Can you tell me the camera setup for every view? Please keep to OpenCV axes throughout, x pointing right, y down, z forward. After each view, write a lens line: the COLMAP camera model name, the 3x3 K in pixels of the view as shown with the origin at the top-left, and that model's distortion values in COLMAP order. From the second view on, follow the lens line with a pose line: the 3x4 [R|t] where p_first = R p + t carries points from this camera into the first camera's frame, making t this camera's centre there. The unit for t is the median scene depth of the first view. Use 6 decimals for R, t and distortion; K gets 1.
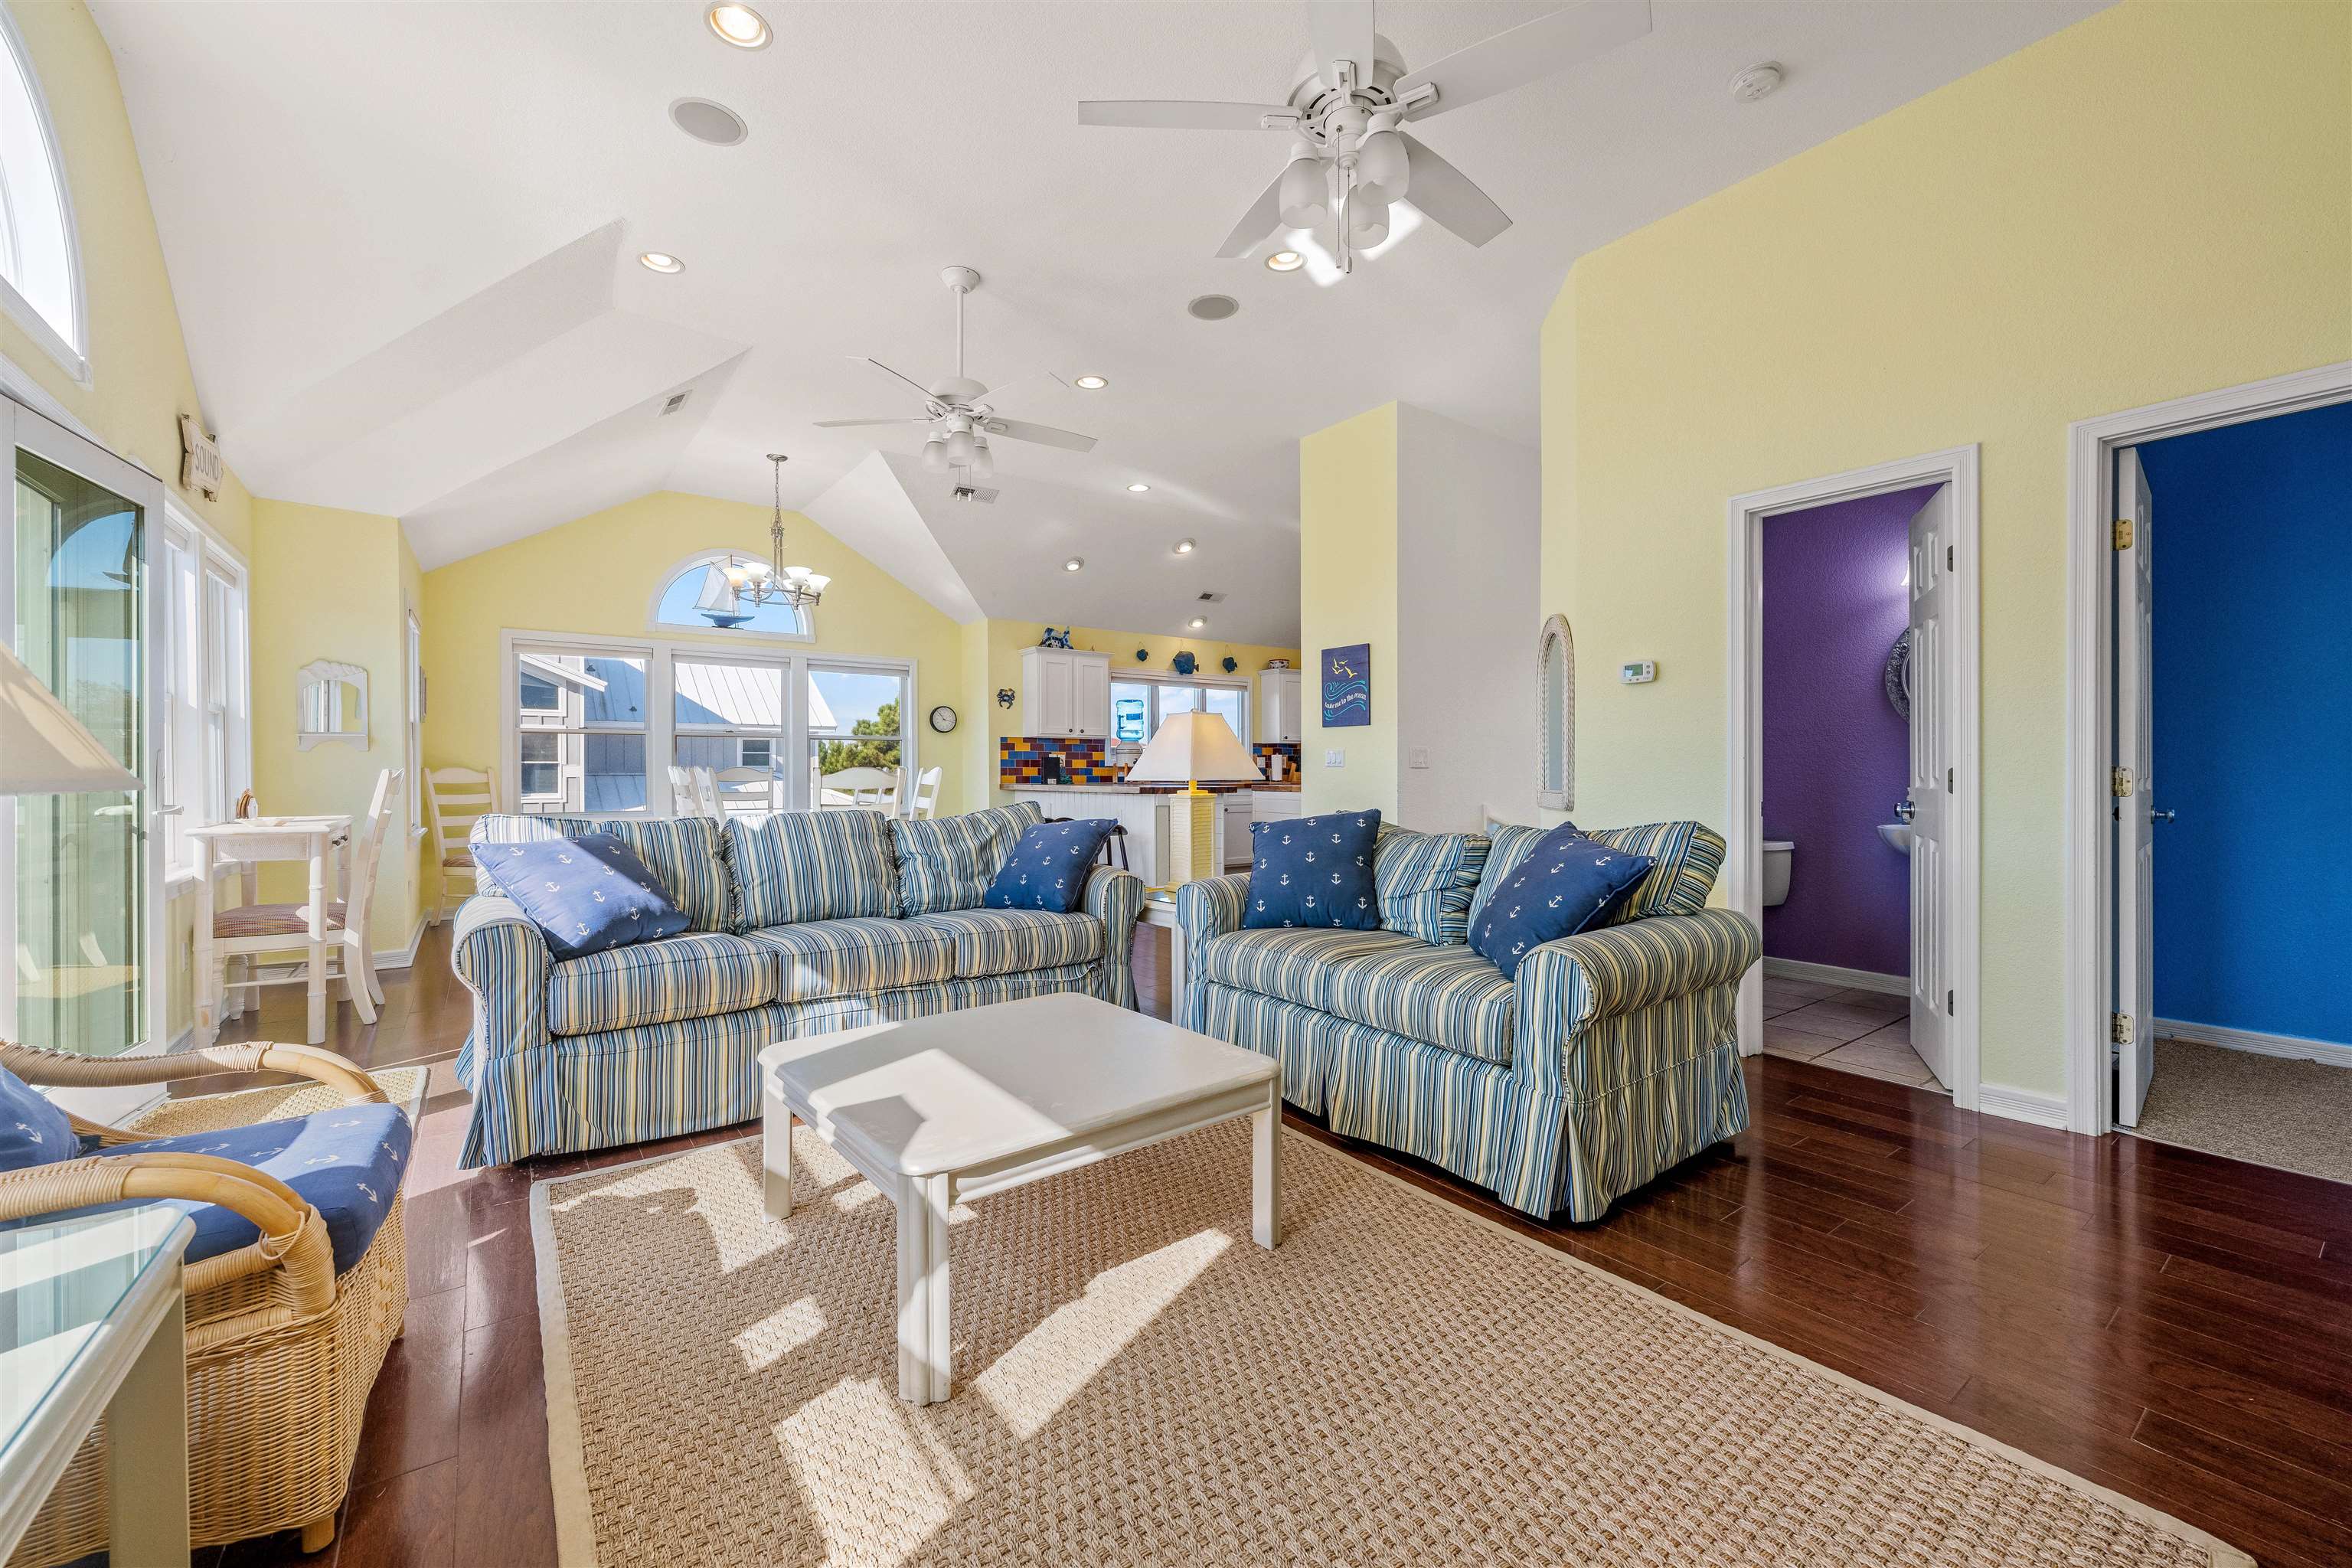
lens RADIAL K [[942.4, 0, 1180.6], [0, 942.4, 774.7], [0, 0, 1]] dist [0.001572, -0.000010]
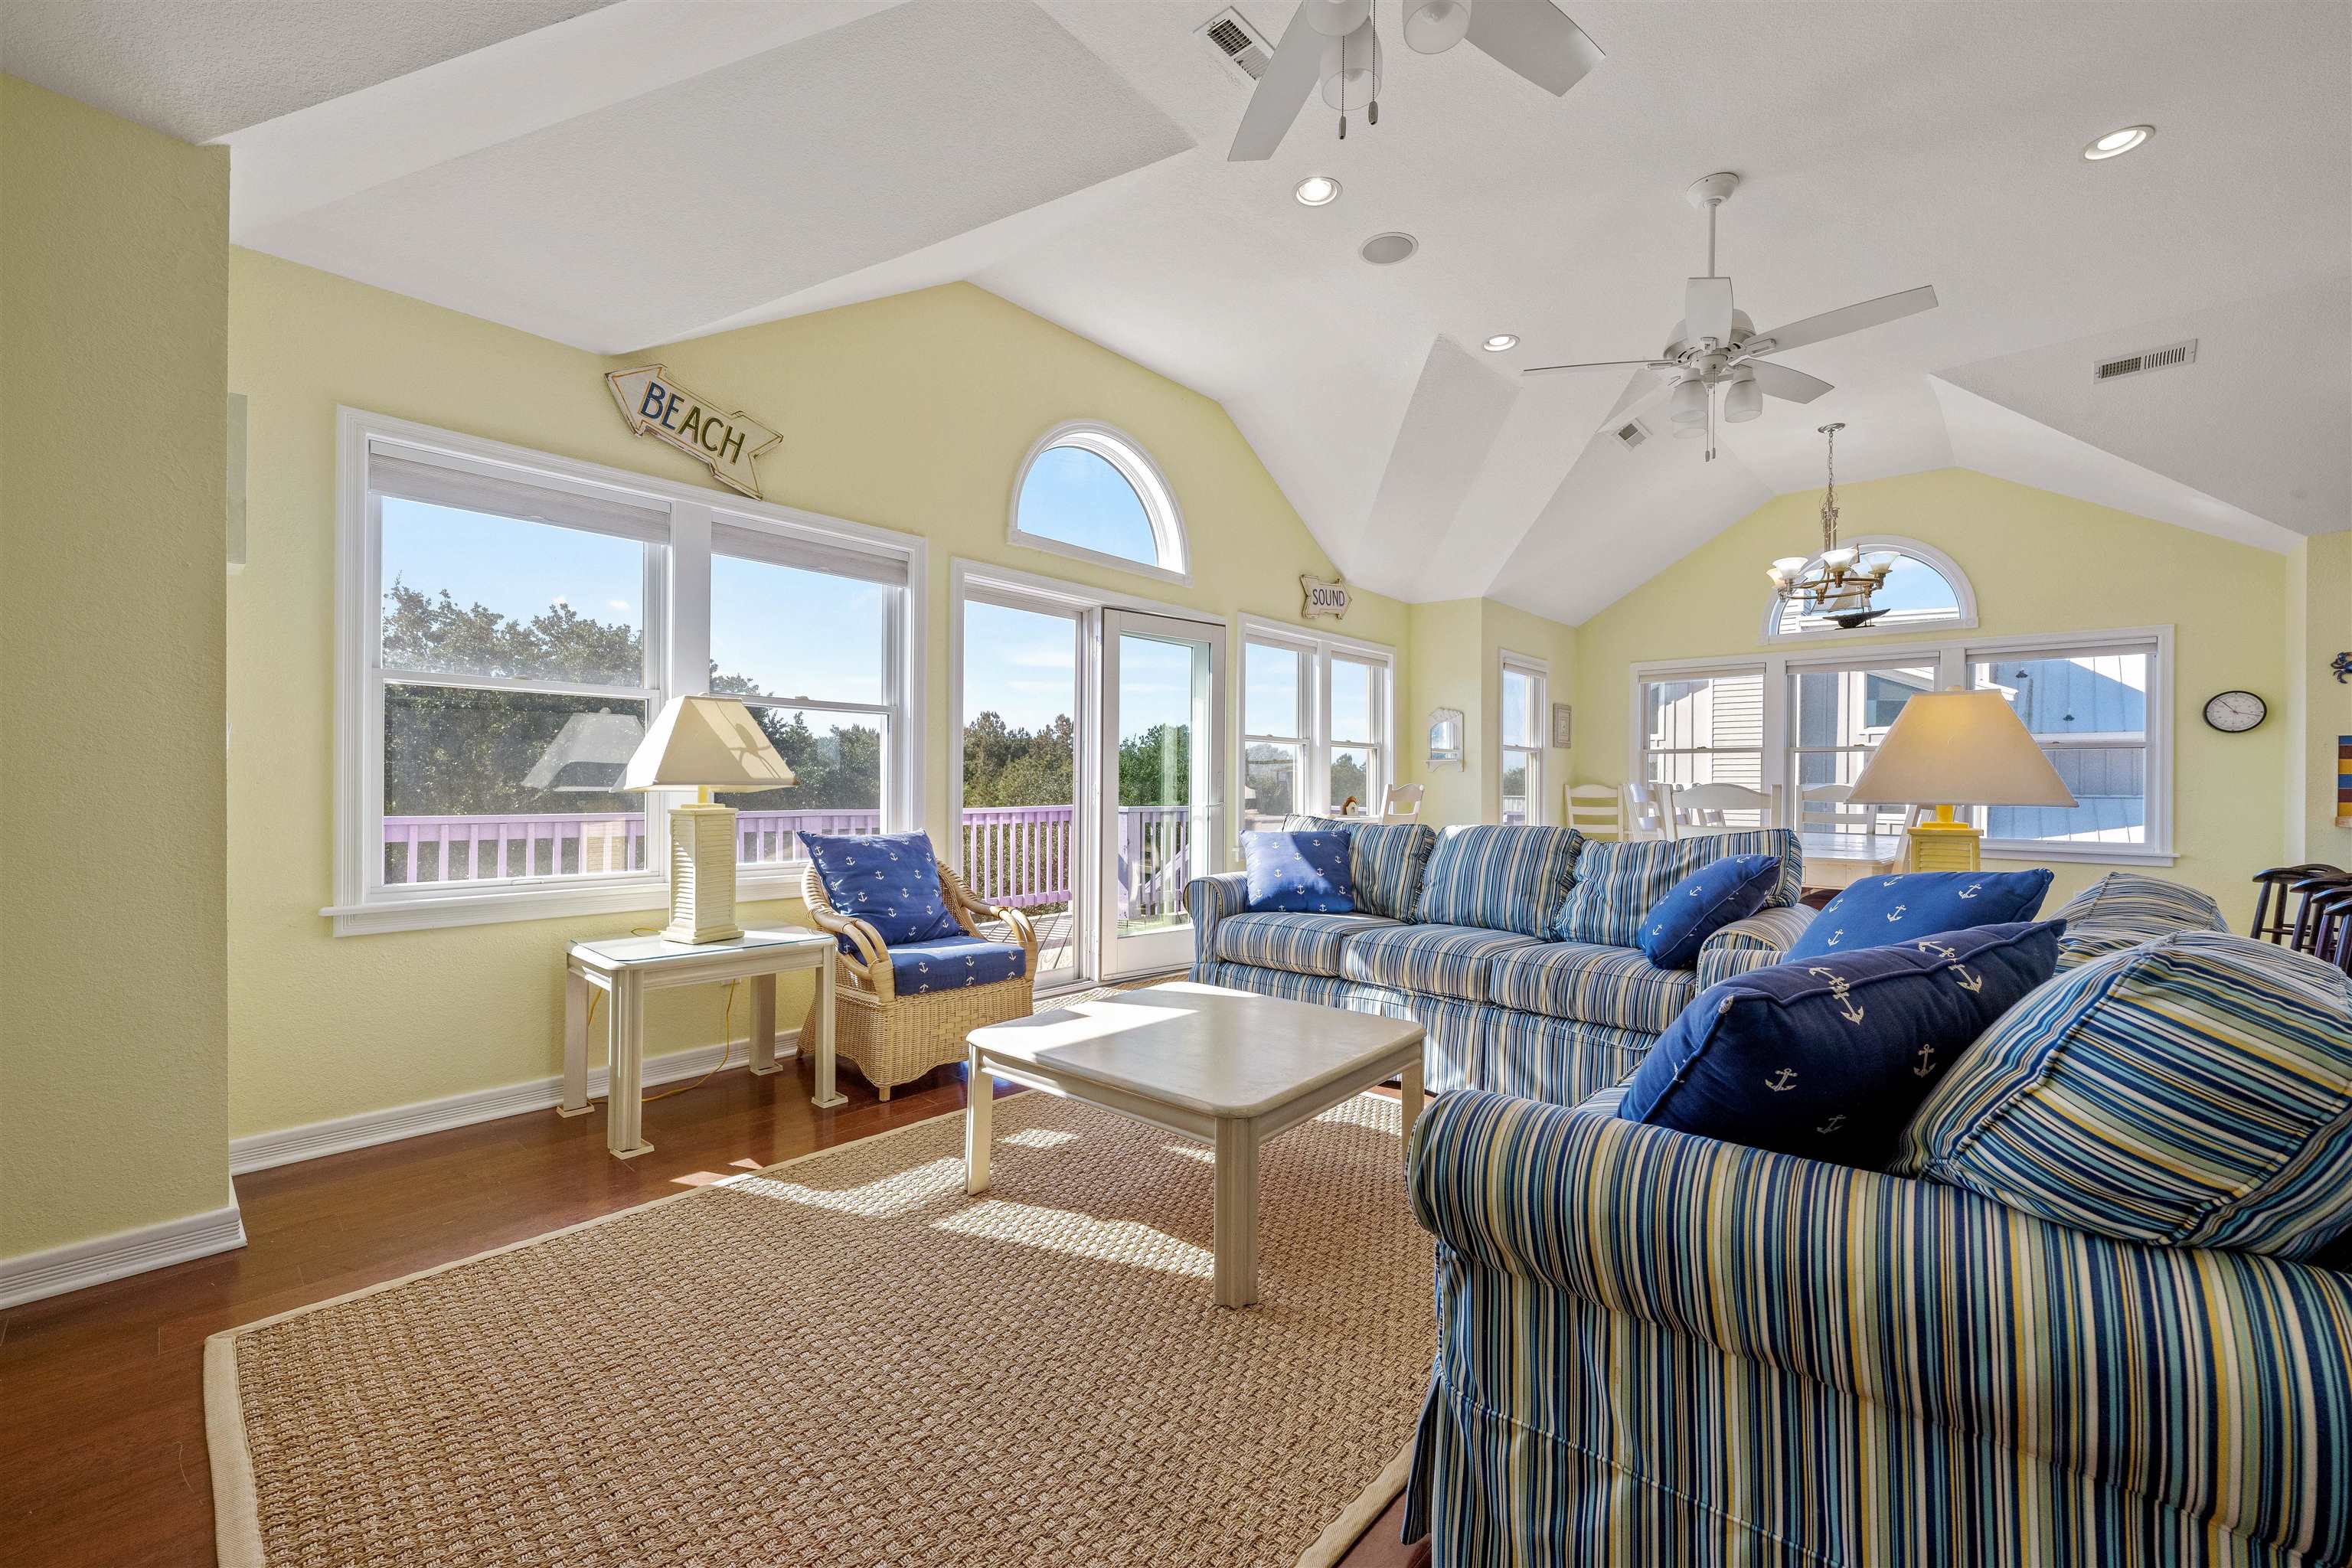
lens RADIAL K [[956.0, 0, 1180.4], [0, 956.0, 779.3], [0, 0, 1]] dist [0.008614, -0.000064]
pose [[0.205922, -0.001985, -0.978566, 0.238378], [-0.013957, 0.999890, -0.004965, -0.000349], [0.978469, 0.014681, 0.205872, 0.180868]]
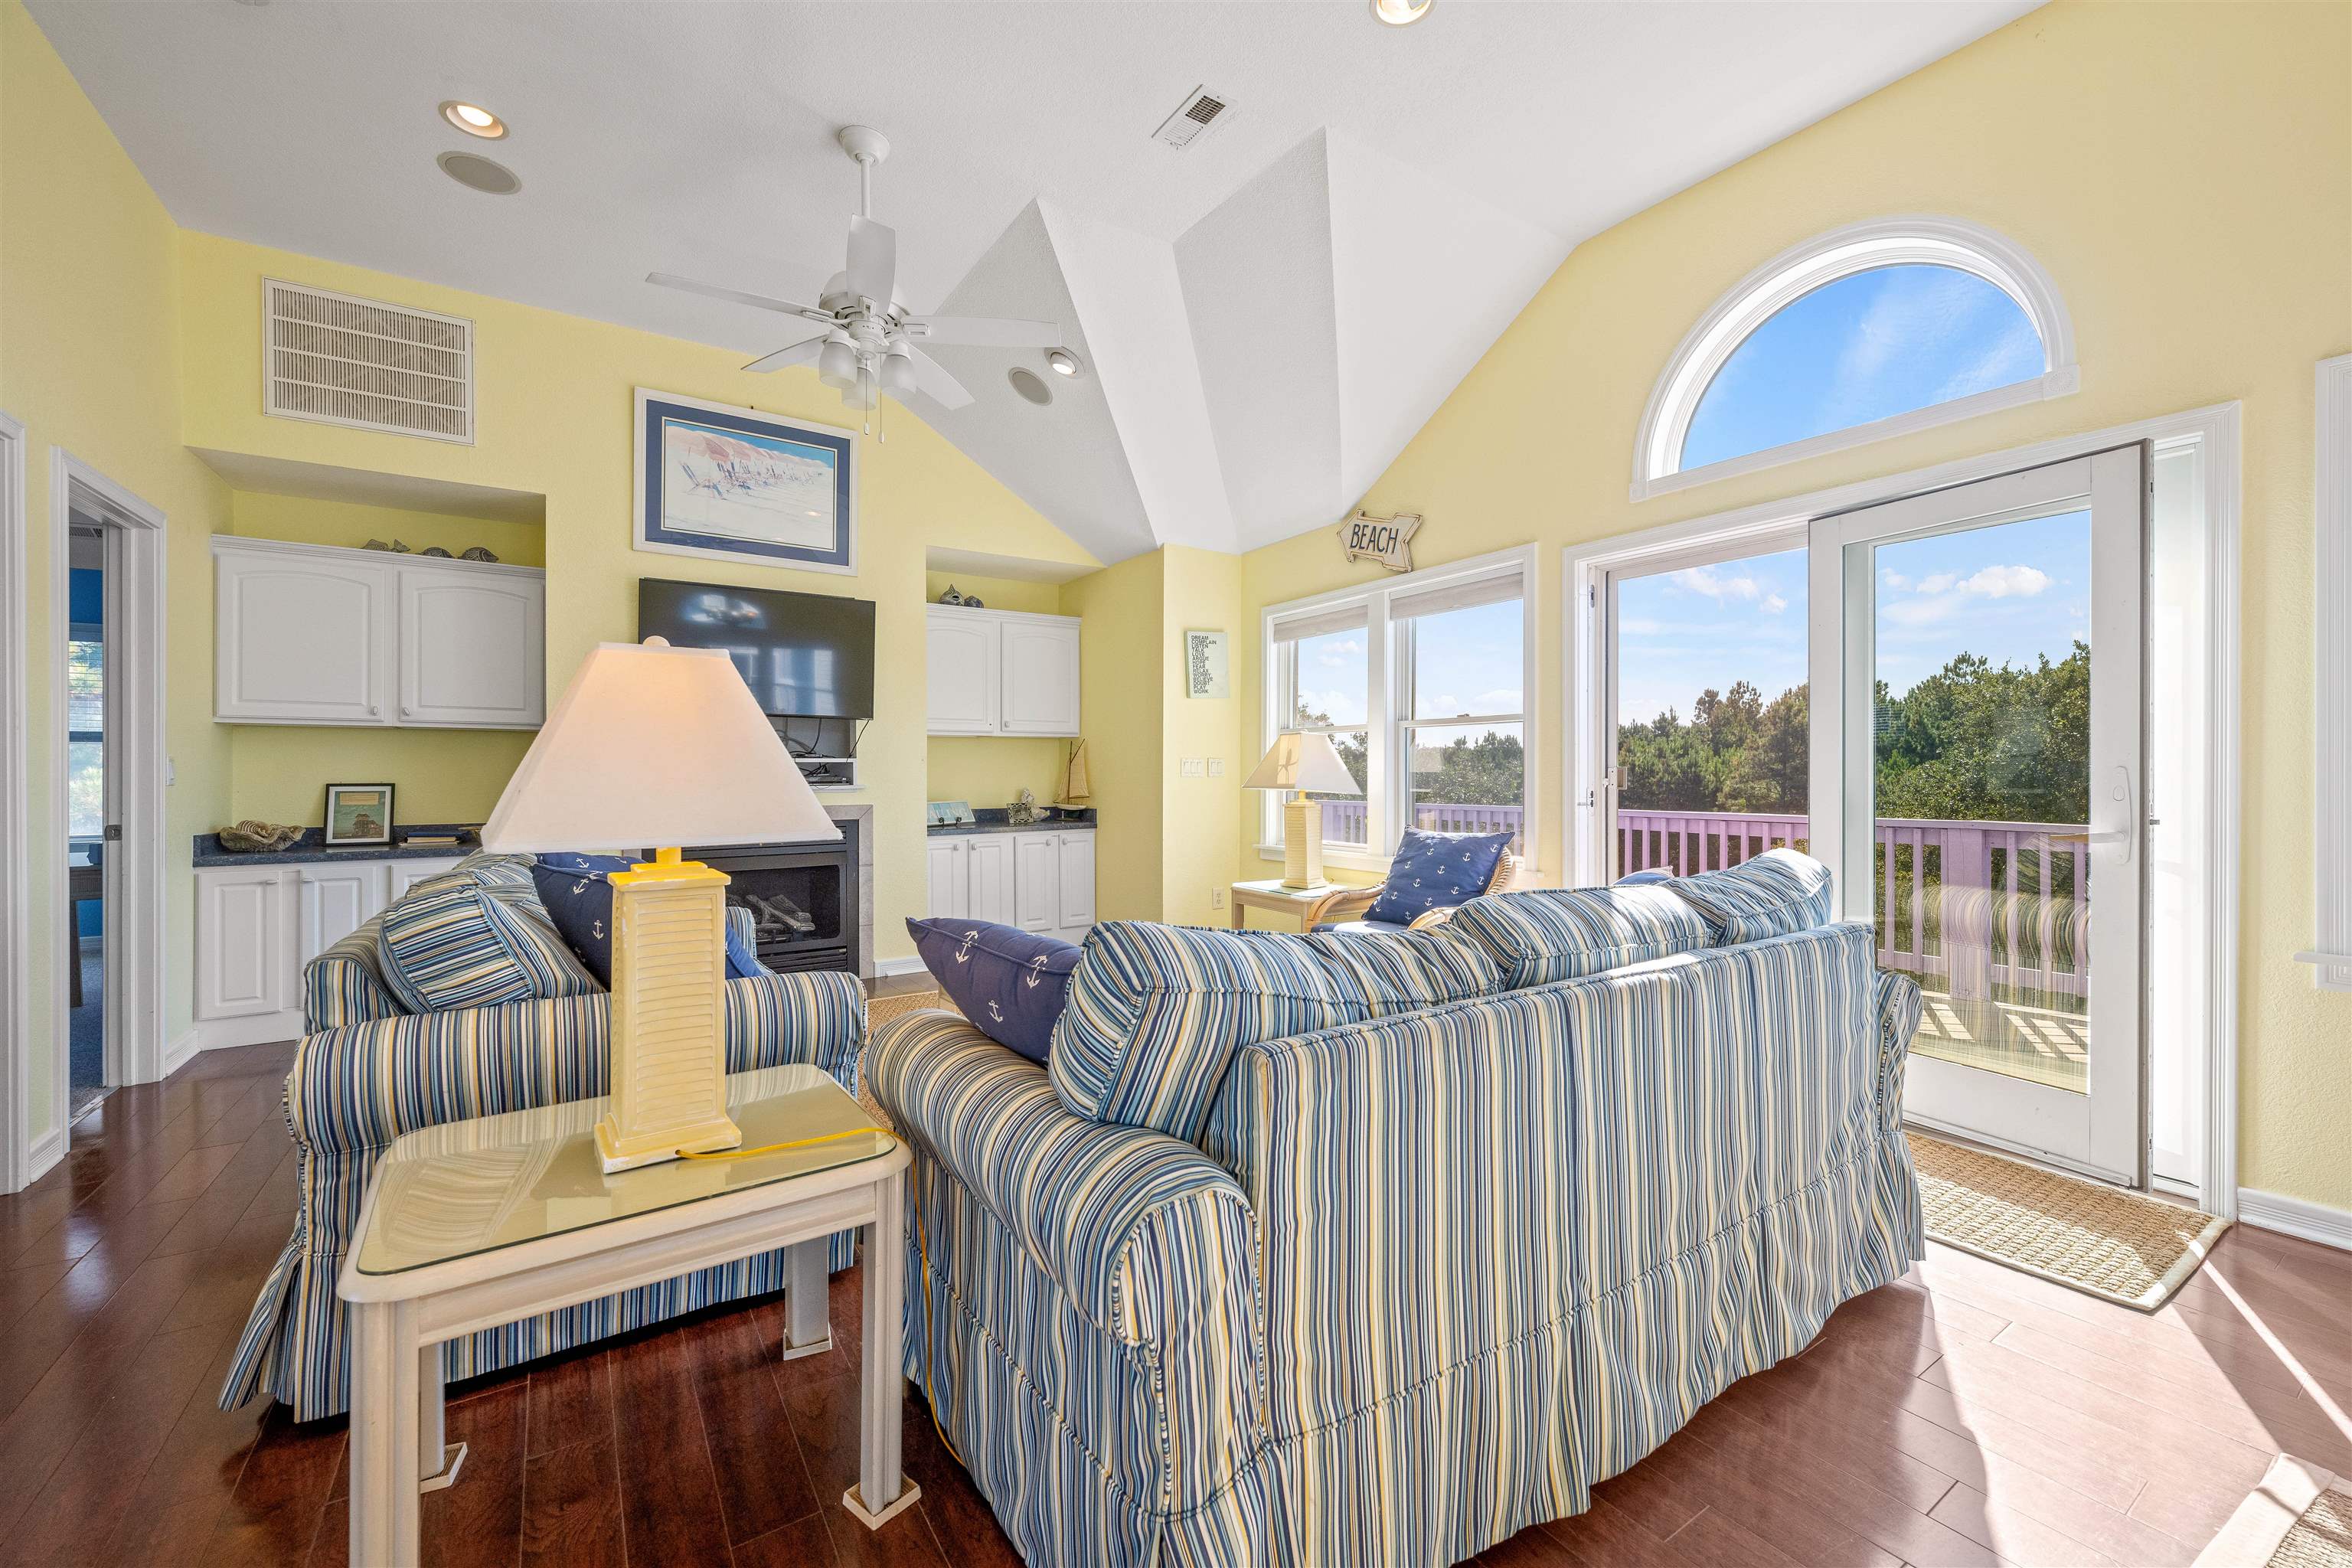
lens RADIAL K [[942.4, 0, 1180.6], [0, 942.4, 774.7], [0, 0, 1]] dist [0.001572, -0.000010]
pose [[-0.998978, 0.004025, 0.045009, -0.091766], [0.004286, 0.999974, 0.005714, -0.008066], [-0.044985, 0.005901, -0.998970, 0.624198]]
